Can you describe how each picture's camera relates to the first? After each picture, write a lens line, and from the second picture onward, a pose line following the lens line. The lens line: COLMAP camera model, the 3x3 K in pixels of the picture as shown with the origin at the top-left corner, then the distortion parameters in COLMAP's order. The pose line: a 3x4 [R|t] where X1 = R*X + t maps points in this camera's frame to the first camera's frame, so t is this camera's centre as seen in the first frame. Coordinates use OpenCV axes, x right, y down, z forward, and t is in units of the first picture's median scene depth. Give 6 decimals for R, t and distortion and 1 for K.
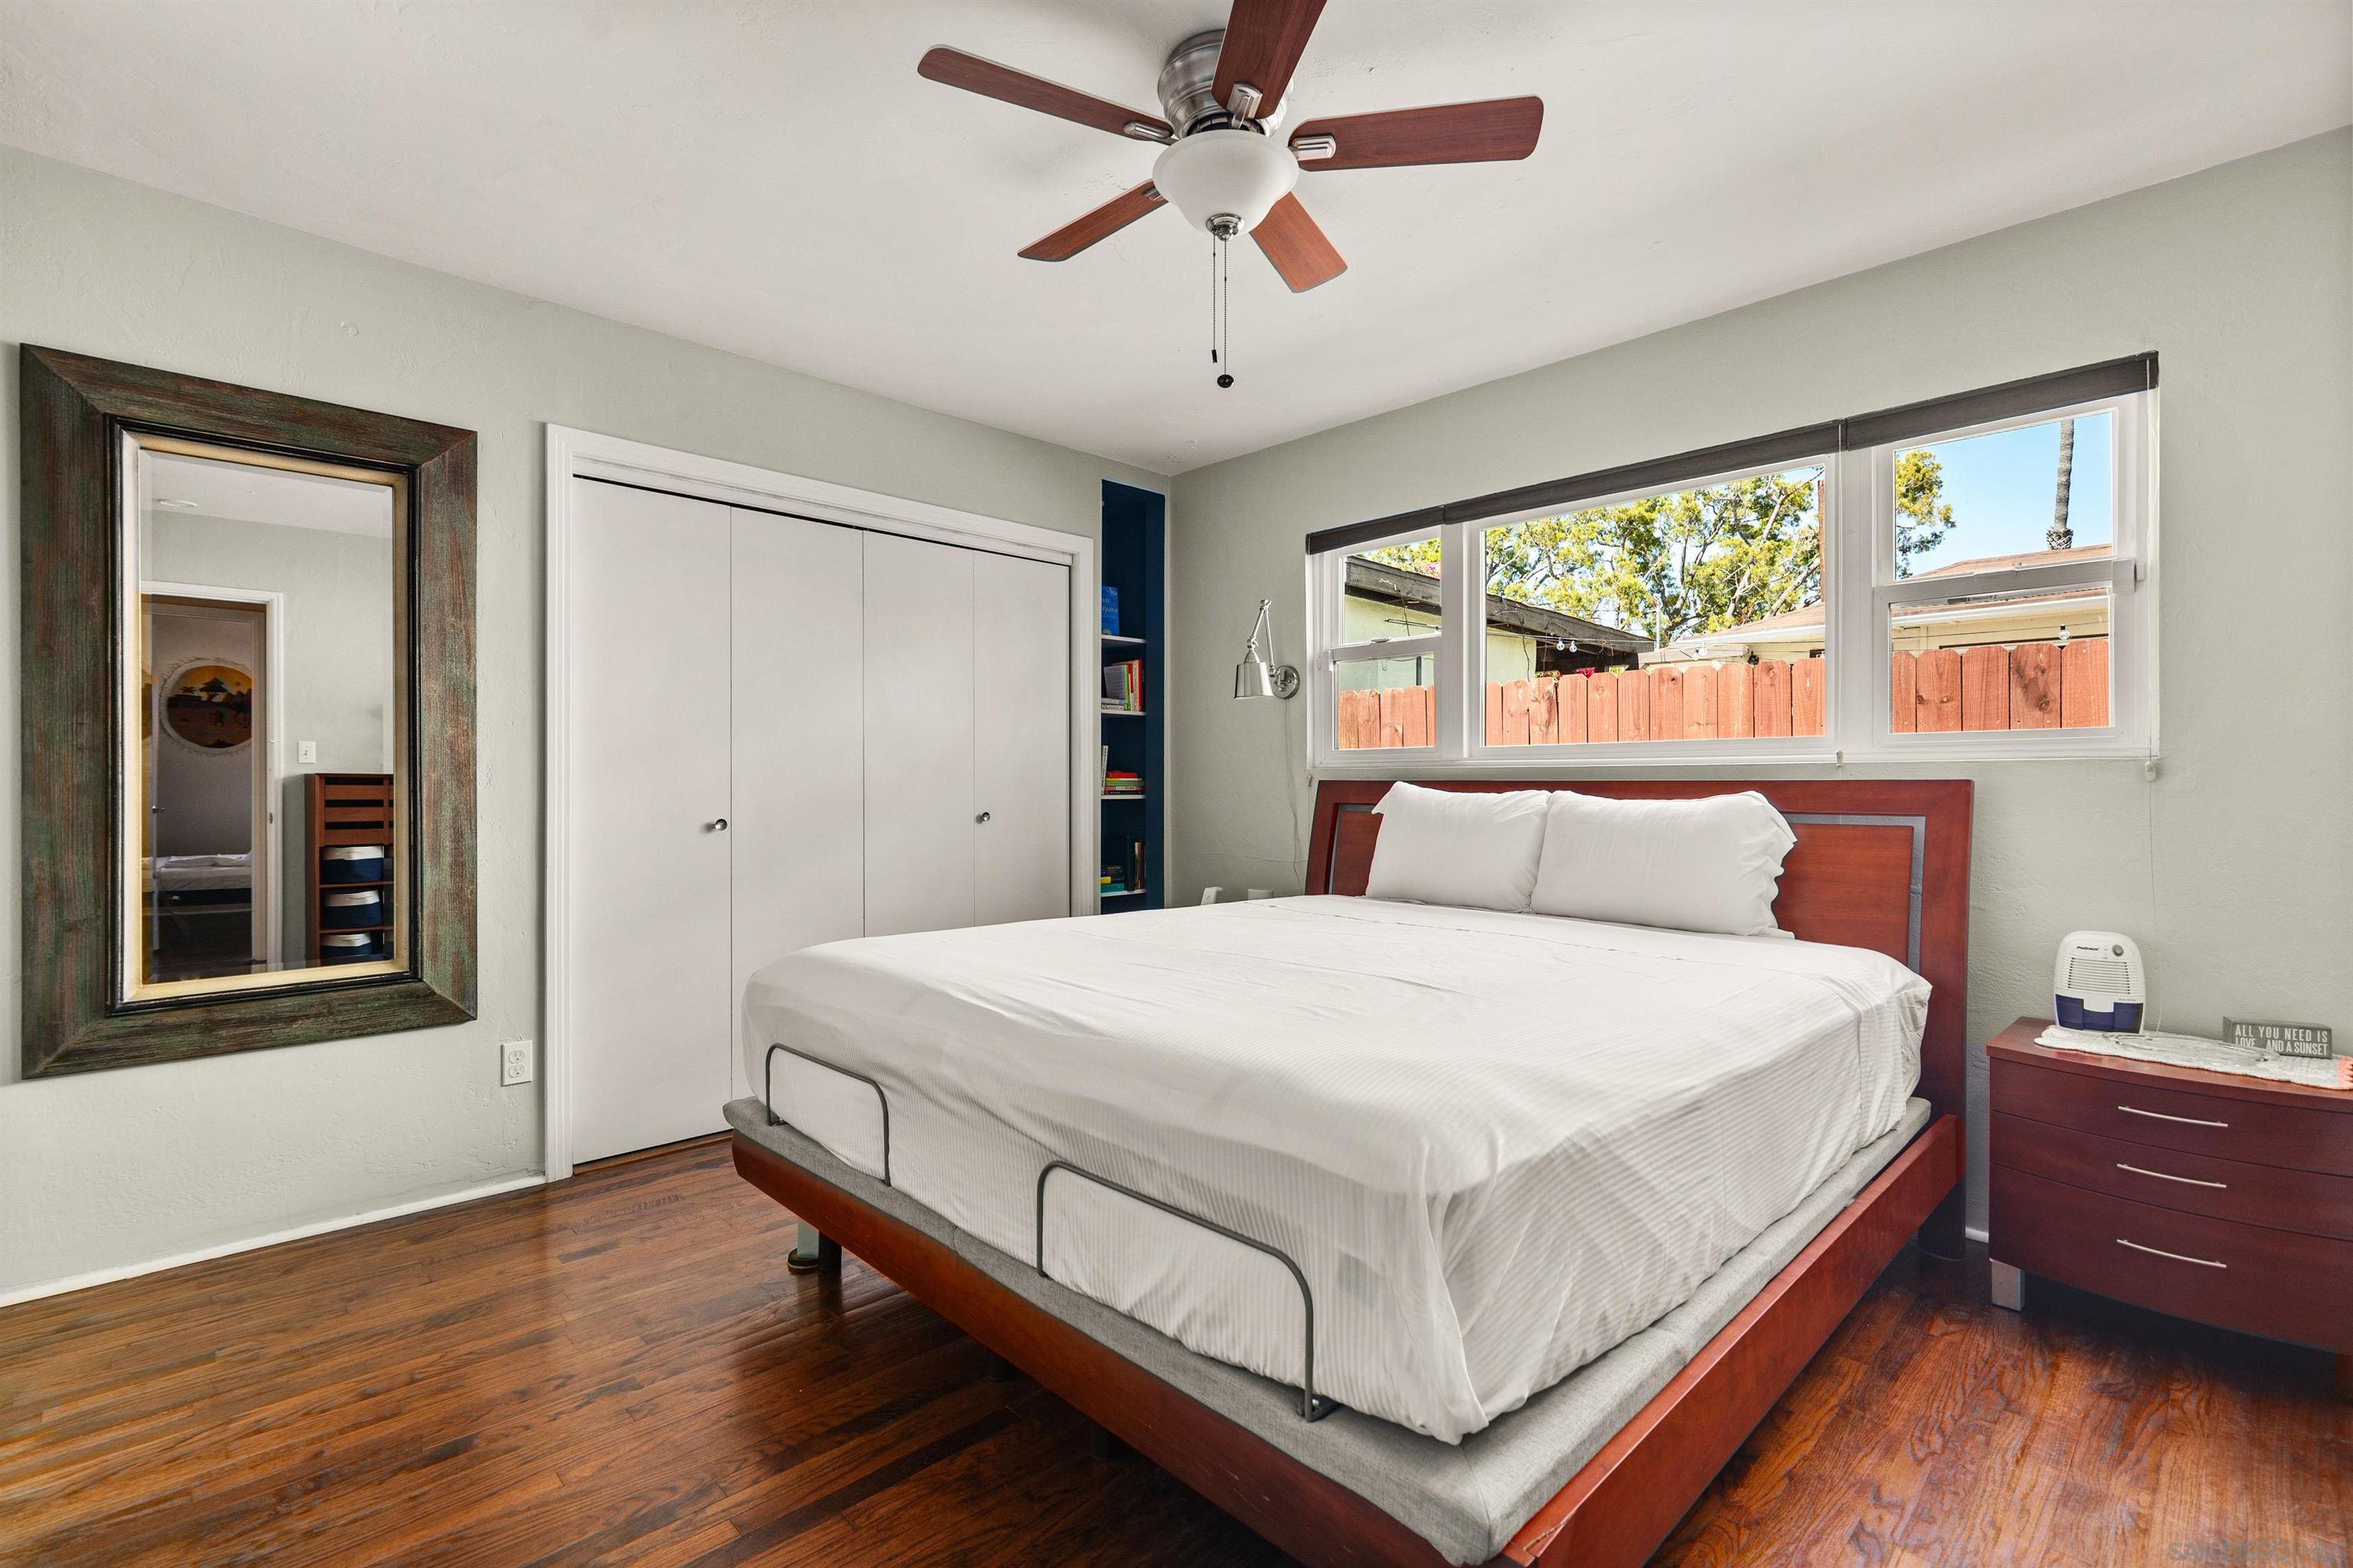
lens RADIAL K [[1067.9, 0, 1178.2], [0, 1067.9, 786.1], [0, 0, 1]] dist [0.000678, -0.000392]
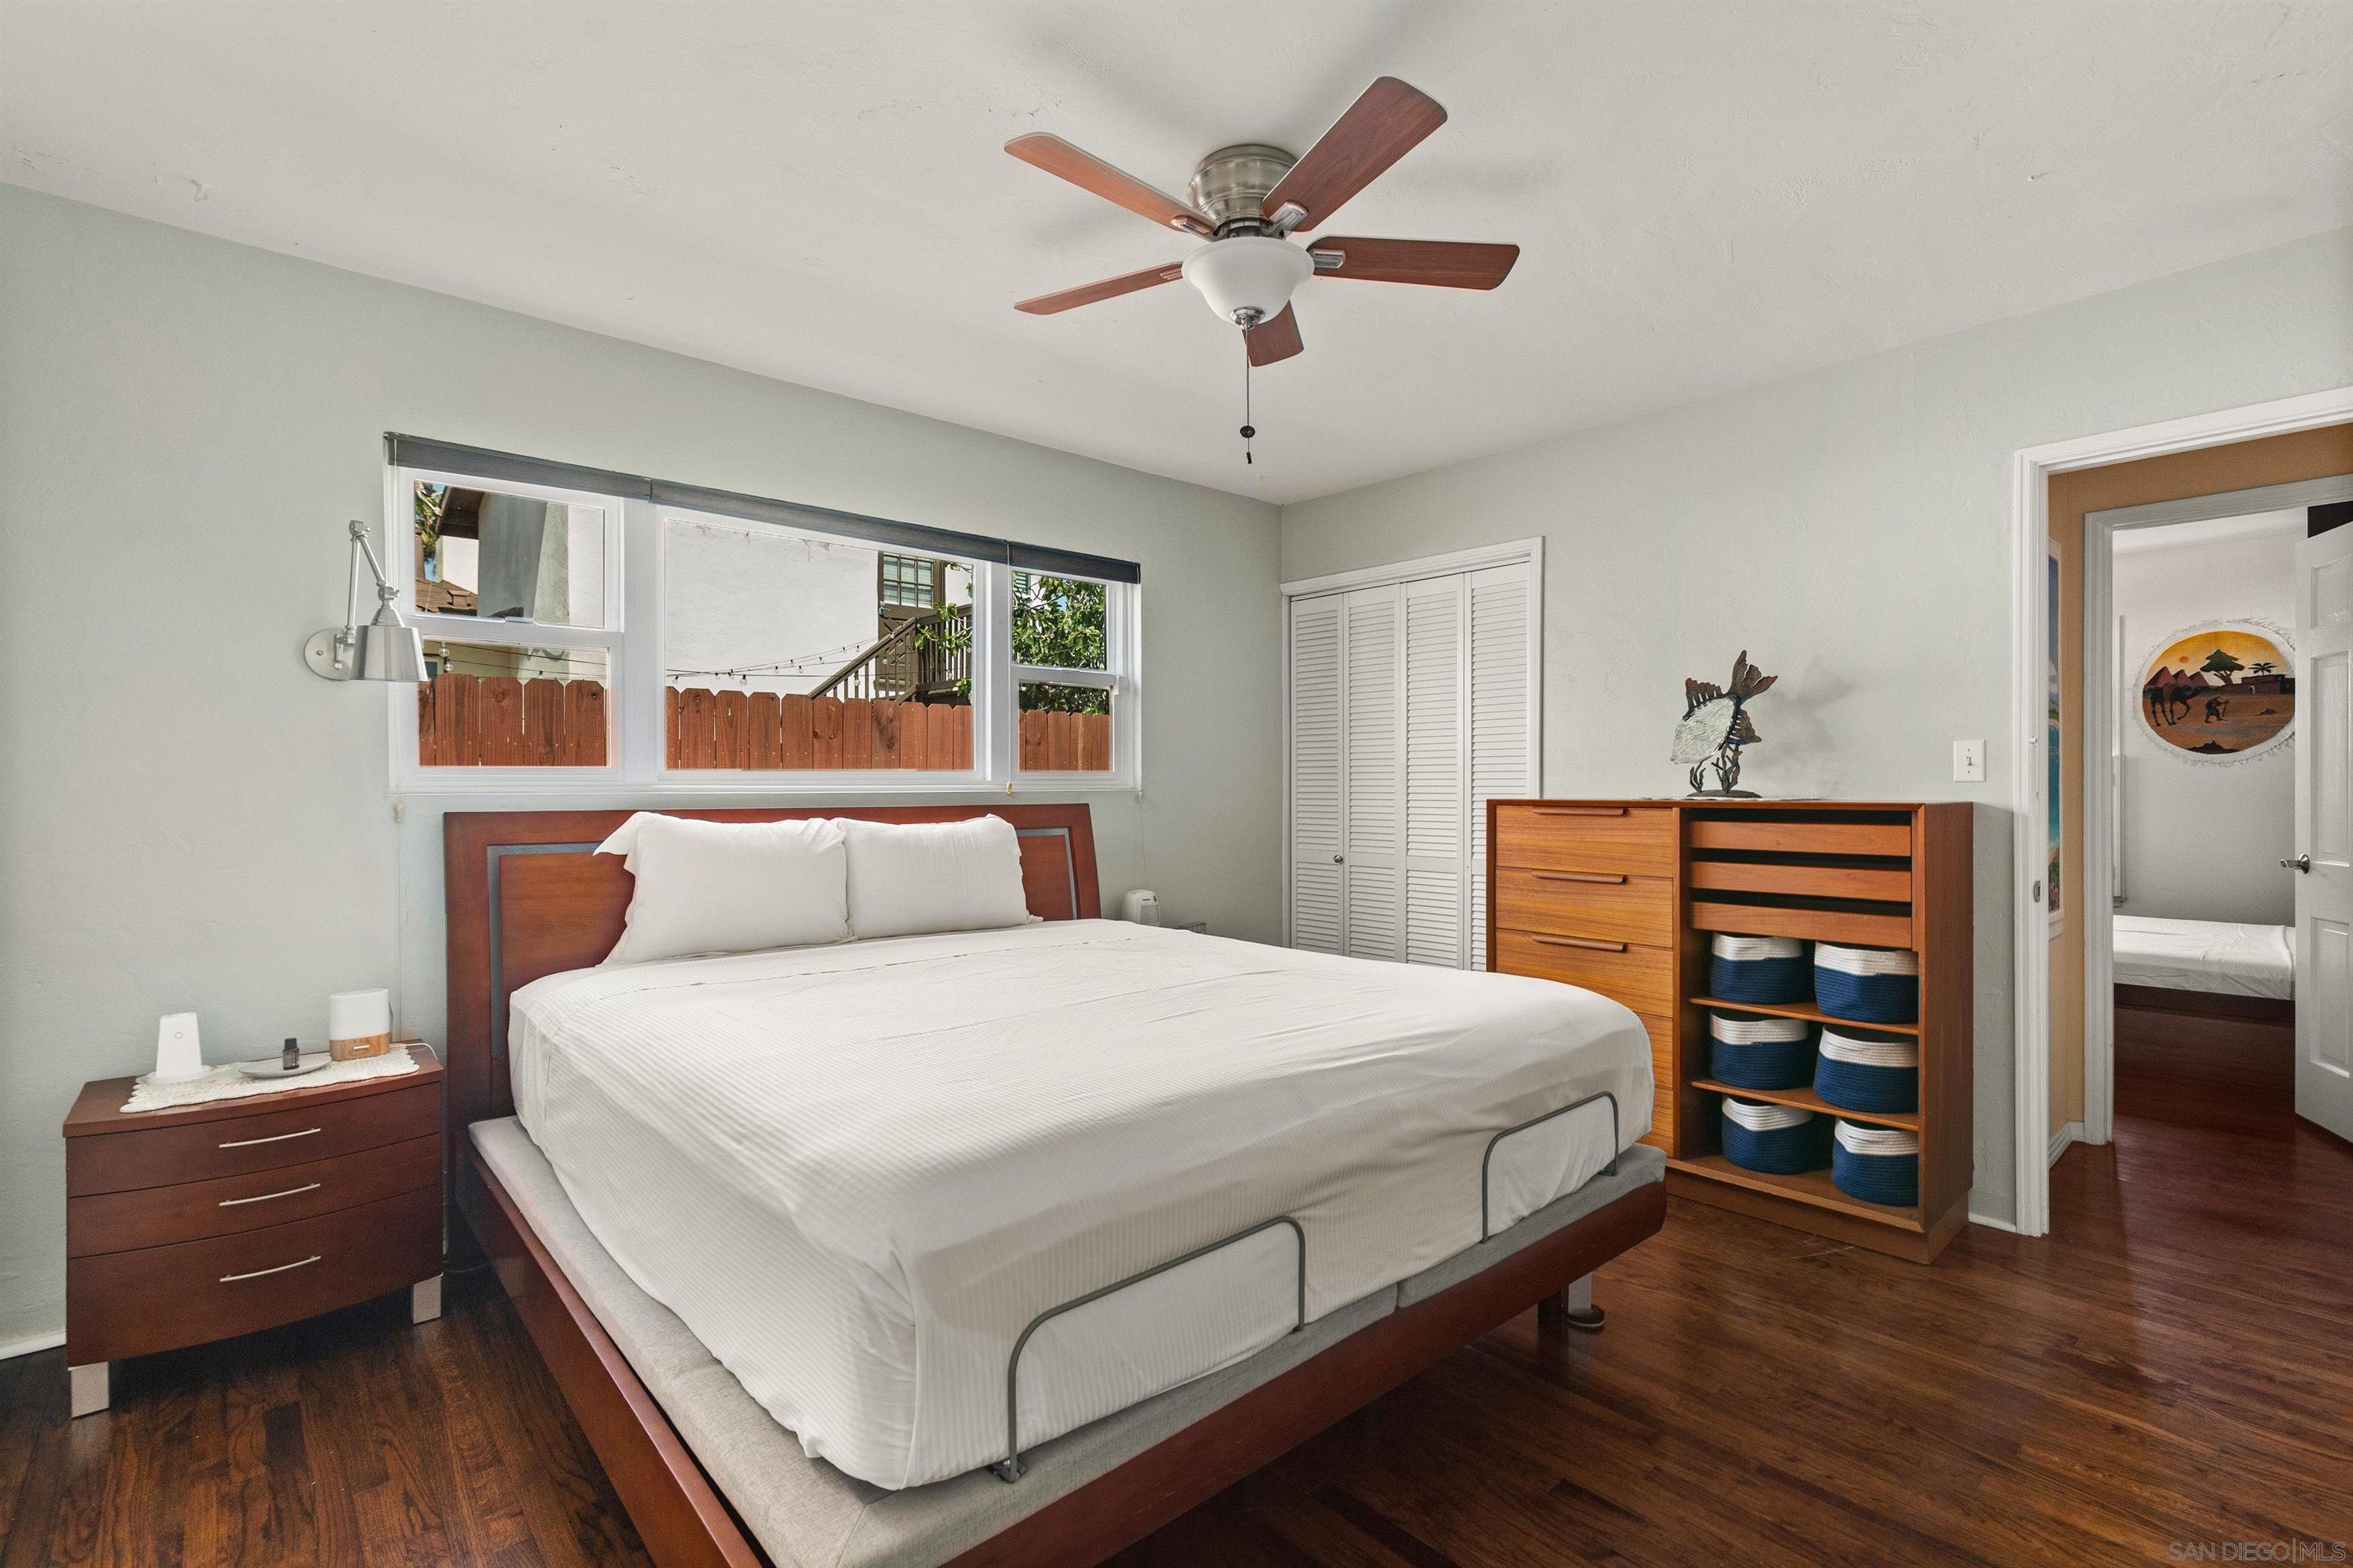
lens RADIAL K [[1067.9, 0, 1180.8], [0, 1067.9, 784.5], [0, 0, 1]] dist [0.000678, -0.000392]
pose [[0.040973, -0.000936, 0.999160, -0.874720], [0.003186, 0.999995, 0.000806, -0.036553], [-0.999155, 0.003150, 0.040976, 0.844173]]
